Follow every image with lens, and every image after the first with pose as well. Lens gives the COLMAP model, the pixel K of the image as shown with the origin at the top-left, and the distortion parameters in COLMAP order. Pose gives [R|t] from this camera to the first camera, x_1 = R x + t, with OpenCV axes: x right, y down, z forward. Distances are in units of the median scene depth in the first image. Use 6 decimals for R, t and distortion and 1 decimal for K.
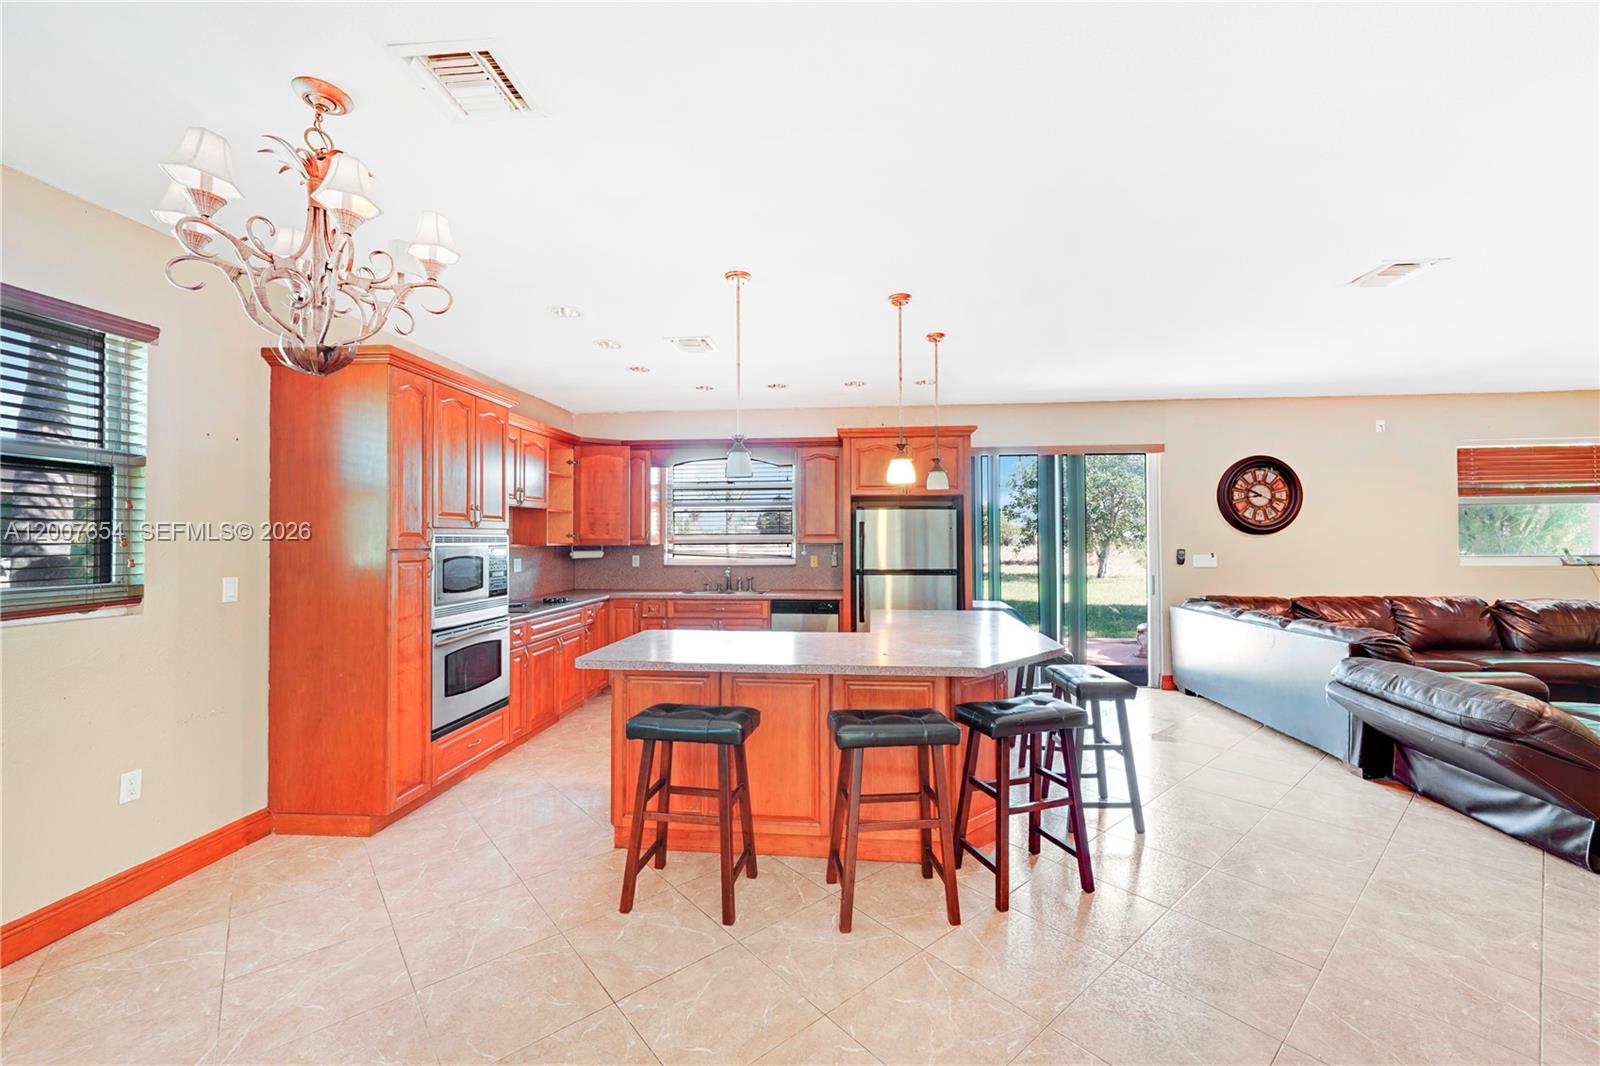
lens RADIAL K [[637.2, 0, 800.0], [0, 637.2, 533.0], [0, 0, 1]] dist [-0.000023, -0.000009]
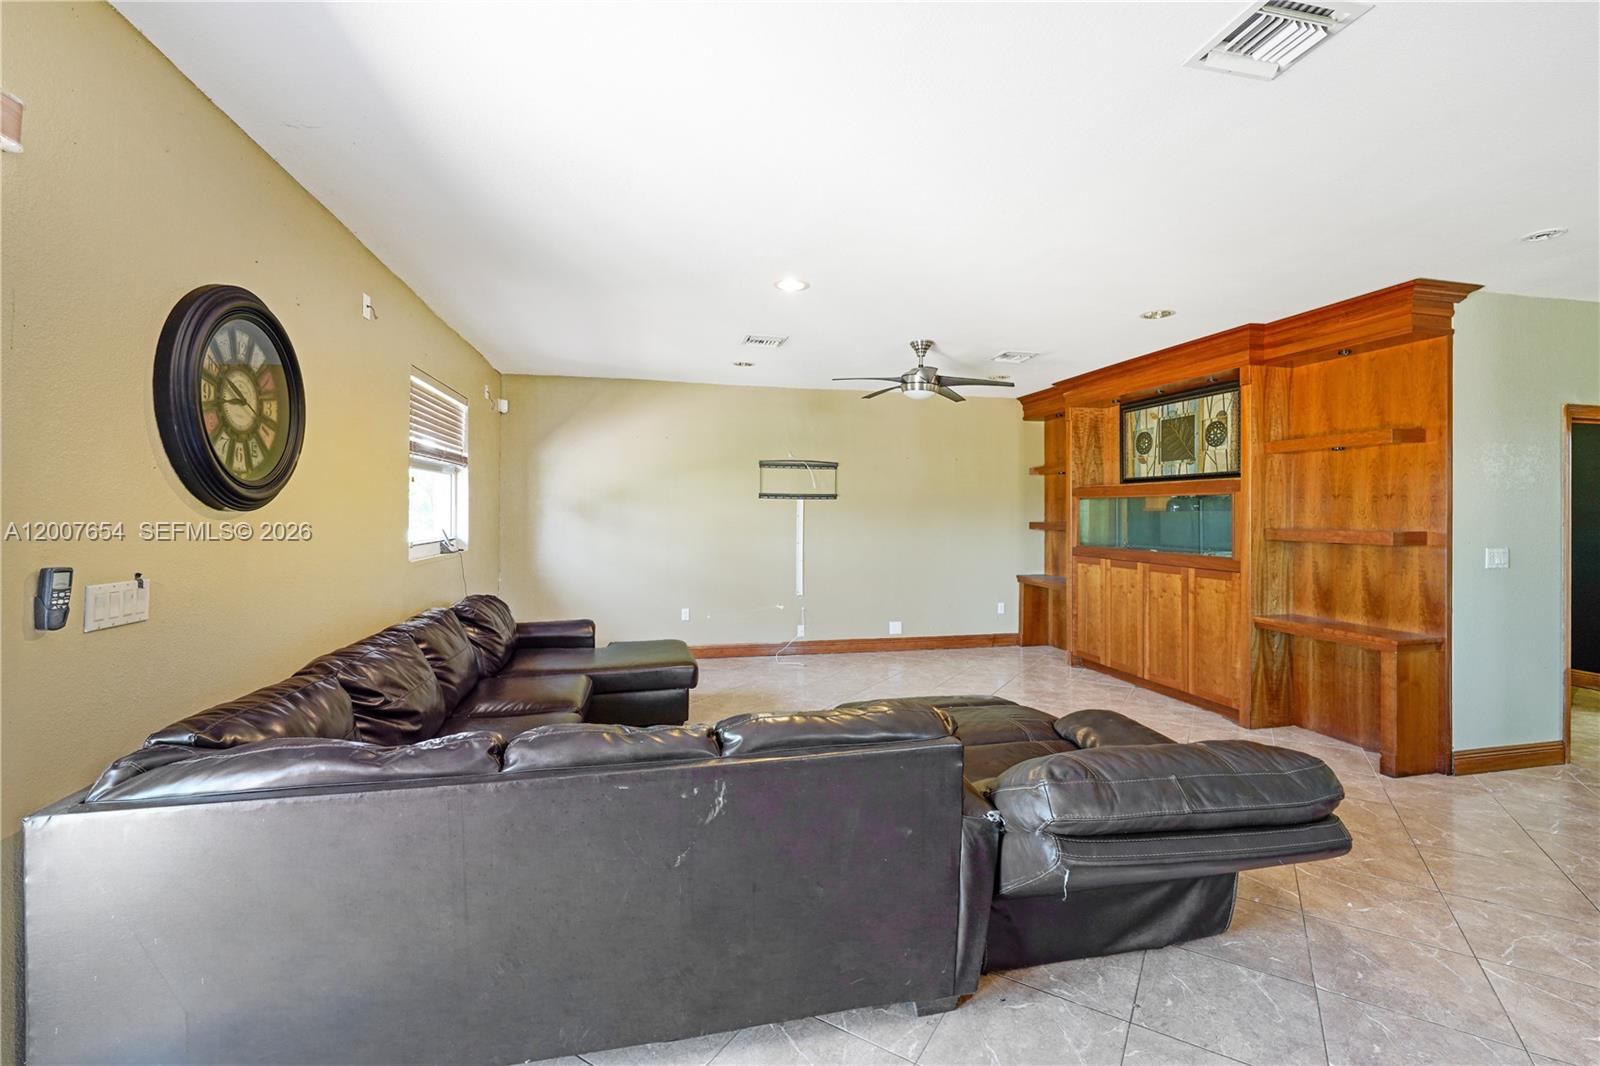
lens RADIAL K [[679.8, 0, 800.0], [0, 679.8, 533.0], [0, 0, 1]] dist [-0.000309, -0.000035]
pose [[-0.301042, -0.013145, 0.953520, 0.268766], [-0.009614, 0.999896, 0.010749, 0.007432], [-0.953563, -0.005931, -0.301137, 0.818289]]
